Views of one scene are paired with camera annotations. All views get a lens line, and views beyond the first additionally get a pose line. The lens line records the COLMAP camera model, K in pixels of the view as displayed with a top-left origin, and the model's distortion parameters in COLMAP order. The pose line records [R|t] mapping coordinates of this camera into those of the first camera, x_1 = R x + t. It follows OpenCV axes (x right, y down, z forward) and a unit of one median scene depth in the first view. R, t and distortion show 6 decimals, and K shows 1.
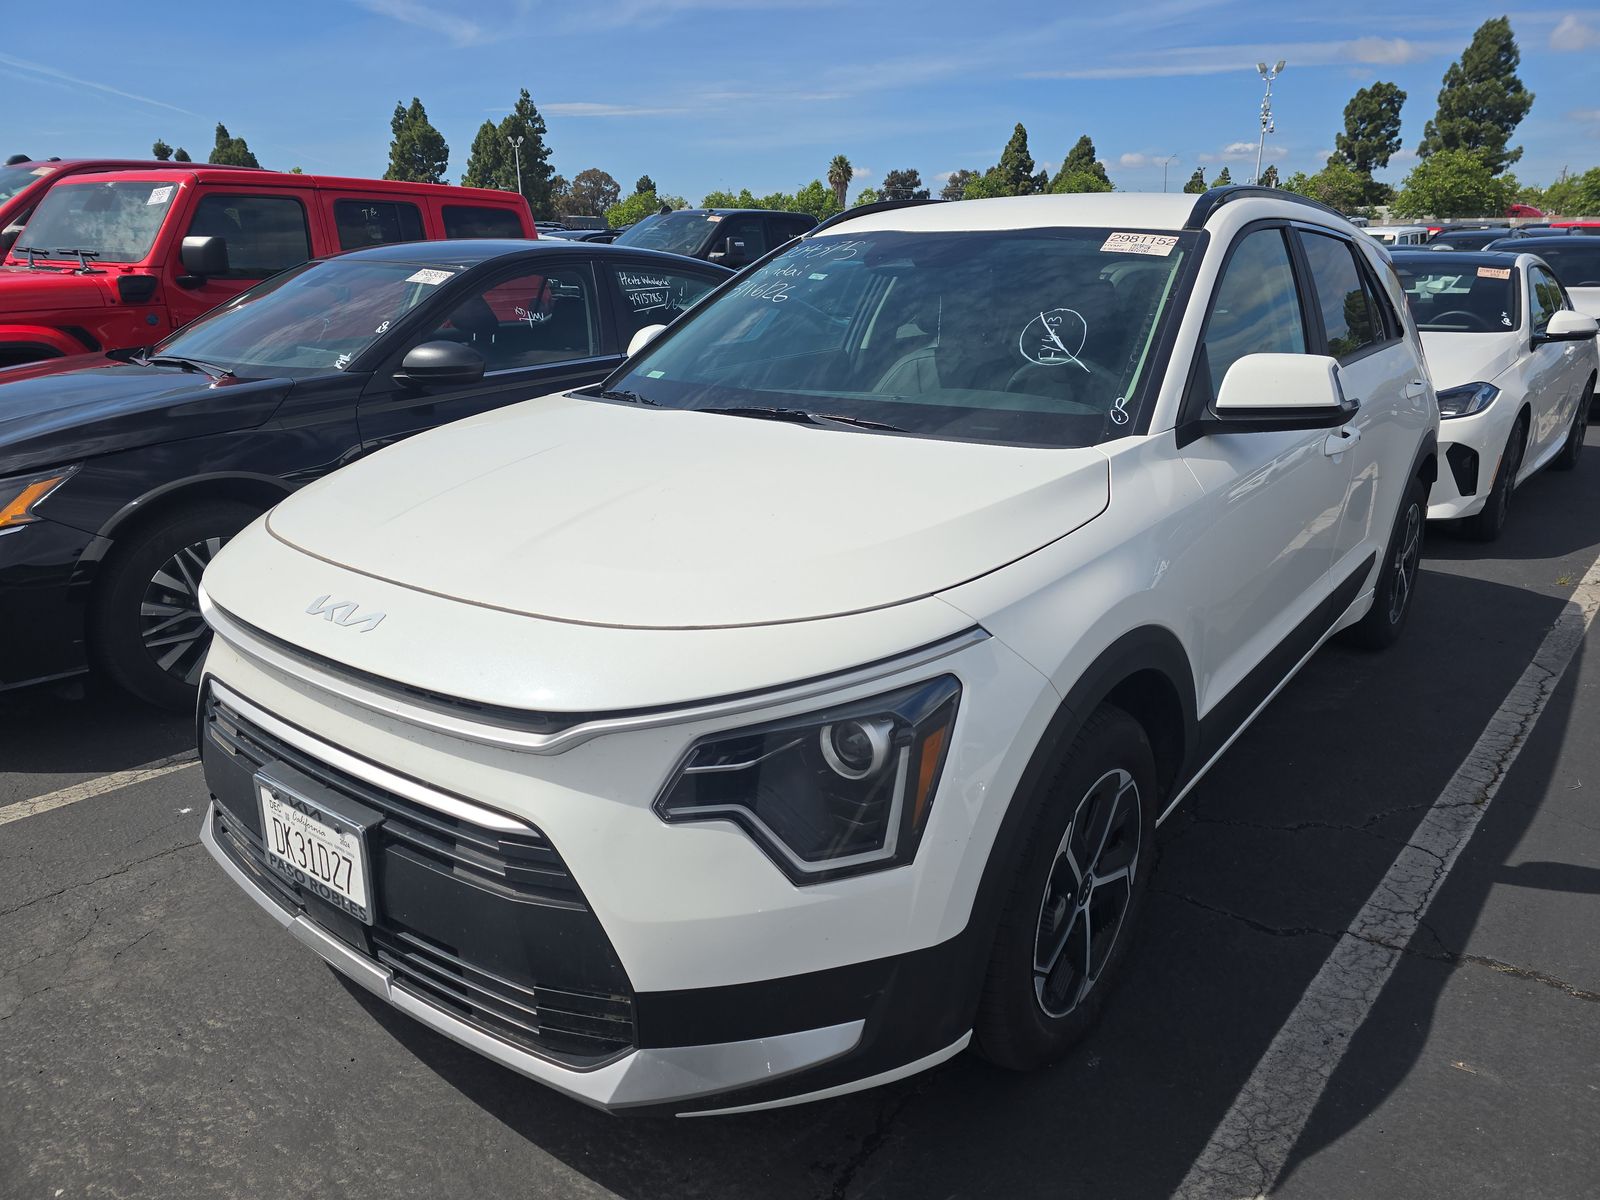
lens RADIAL K [[1095.2, 0, 798.1], [0, 1095.2, 602.6], [0, 0, 1]] dist [0.030789, -0.031505]
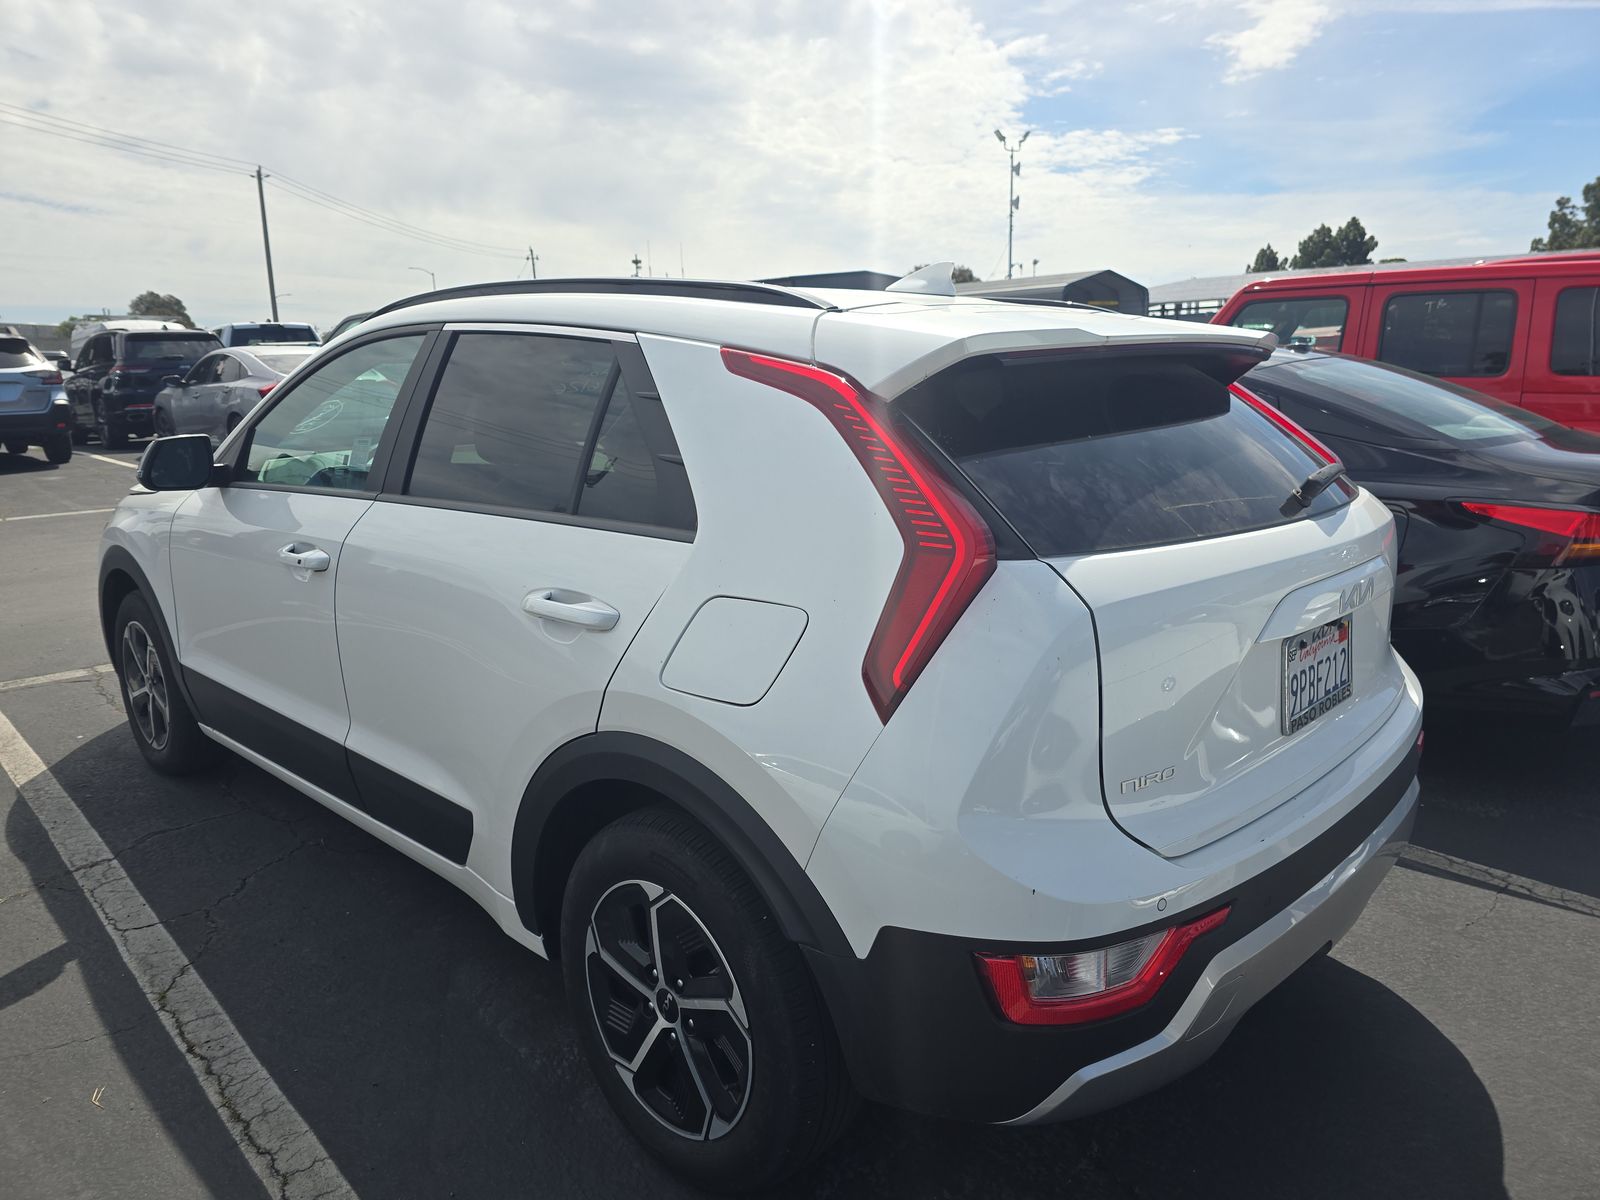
lens RADIAL K [[1095.2, 0, 800.7], [0, 1095.2, 601.0], [0, 0, 1]] dist [0.030789, -0.031505]
pose [[-0.109354, 0.246513, -0.962950, 1.244372], [-0.263130, 0.927021, 0.267197, -0.445948], [0.958543, 0.282600, -0.036509, 1.341816]]
